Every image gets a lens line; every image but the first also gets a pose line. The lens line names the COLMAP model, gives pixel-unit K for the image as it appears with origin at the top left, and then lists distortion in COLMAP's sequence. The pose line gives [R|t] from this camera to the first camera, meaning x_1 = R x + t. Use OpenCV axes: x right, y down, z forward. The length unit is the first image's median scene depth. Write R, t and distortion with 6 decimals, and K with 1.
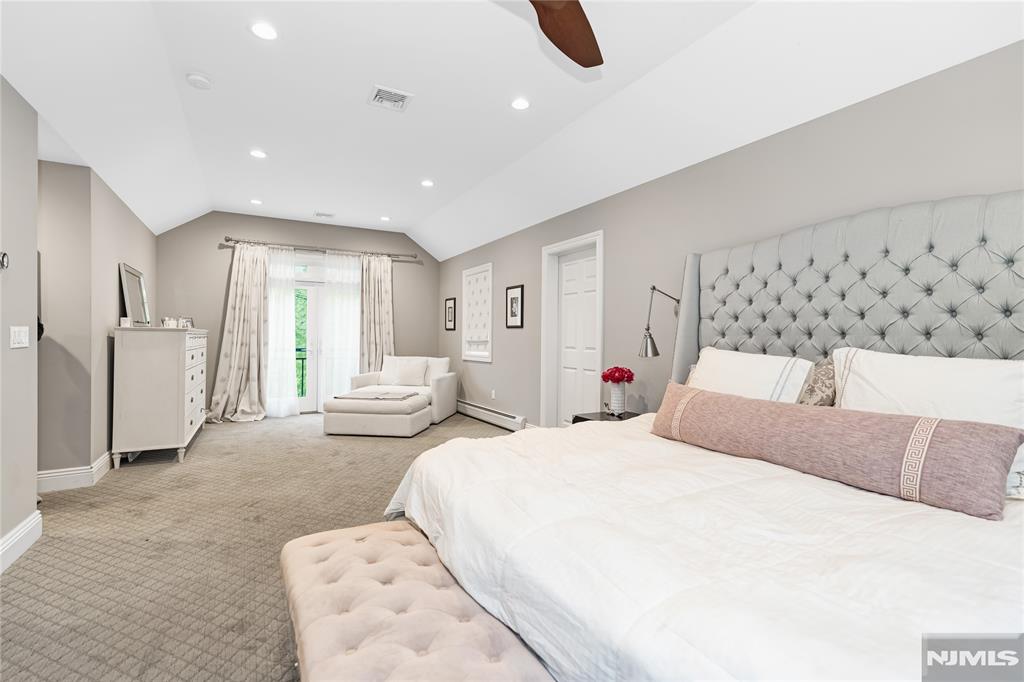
lens RADIAL K [[474.9, 0, 515.3], [0, 474.9, 340.0], [0, 0, 1]] dist [-0.007262, 0.000373]
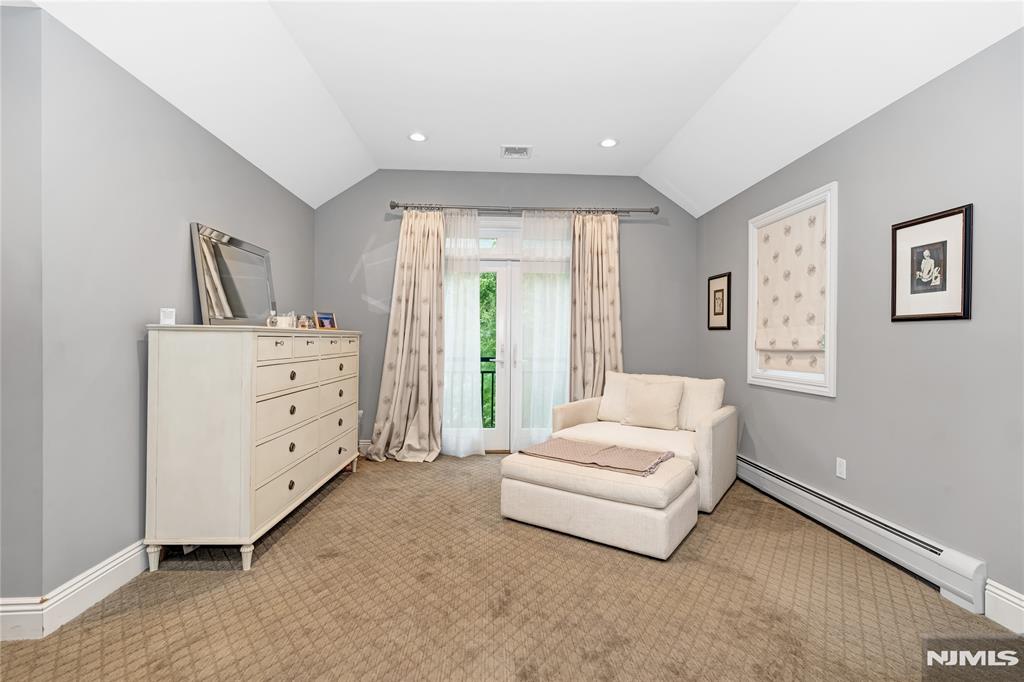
lens RADIAL K [[474.9, 0, 515.3], [0, 474.9, 340.0], [0, 0, 1]] dist [-0.007262, 0.000373]
pose [[0.898562, 0.000745, -0.438846, -0.120250], [-0.003145, 0.999984, -0.004742, -0.005287], [0.438835, 0.005641, 0.898550, 0.420042]]
